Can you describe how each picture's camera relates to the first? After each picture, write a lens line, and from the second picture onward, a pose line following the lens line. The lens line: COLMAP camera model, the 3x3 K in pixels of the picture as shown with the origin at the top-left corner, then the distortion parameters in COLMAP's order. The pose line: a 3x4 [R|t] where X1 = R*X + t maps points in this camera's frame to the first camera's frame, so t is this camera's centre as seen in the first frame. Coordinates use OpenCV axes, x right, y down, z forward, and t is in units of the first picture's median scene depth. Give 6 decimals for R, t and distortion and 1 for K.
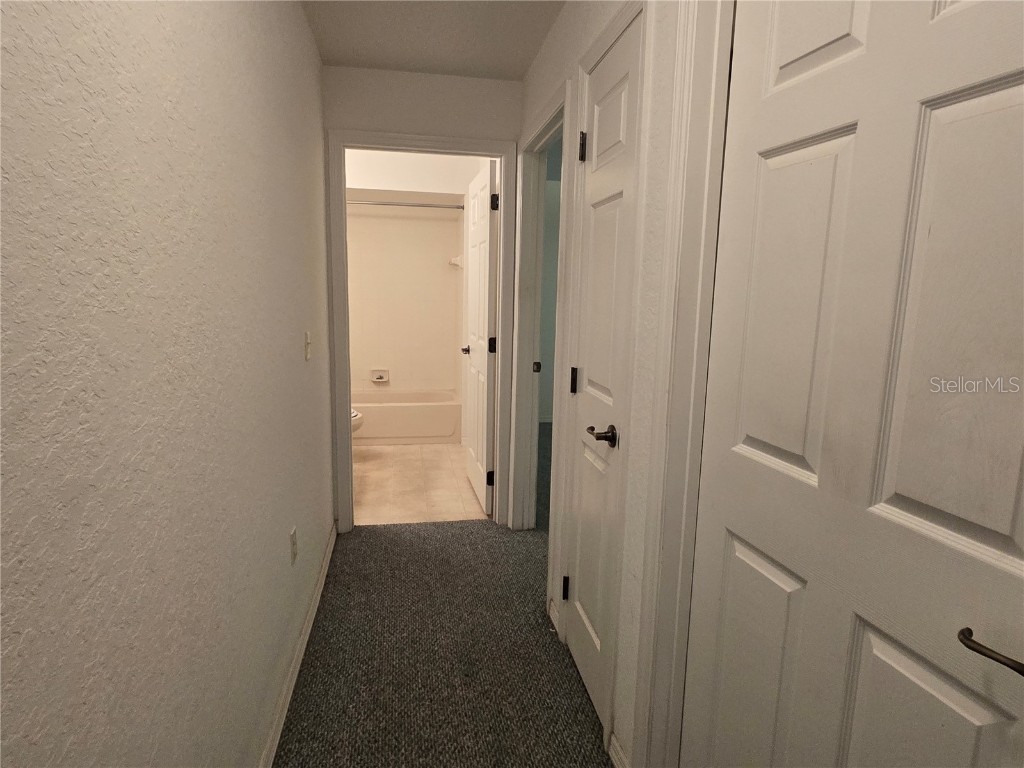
lens RADIAL K [[586.3, 0, 512.1], [0, 586.3, 380.0], [0, 0, 1]] dist [-0.002088, 0.000540]
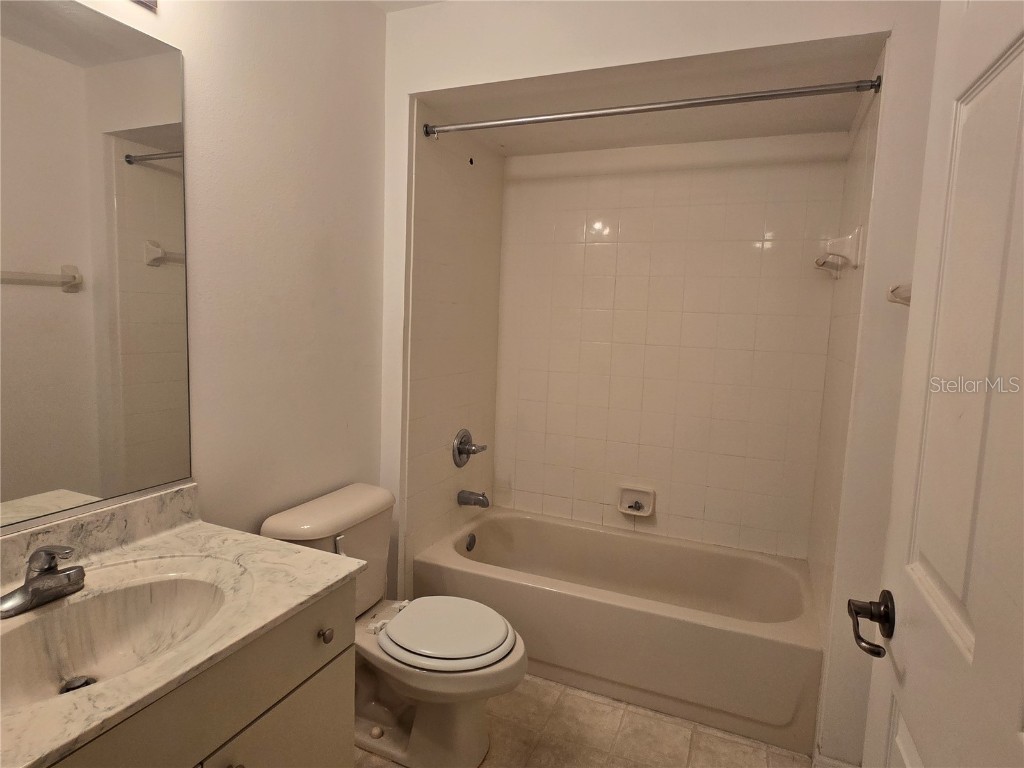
lens RADIAL K [[586.3, 0, 512.1], [0, 586.3, 380.0], [0, 0, 1]] dist [-0.002088, 0.000540]
pose [[0.837458, 0.067204, -0.542354, -0.064811], [-0.098307, 0.994747, -0.028537, -0.095877], [0.537587, 0.077216, 0.839665, 0.611134]]
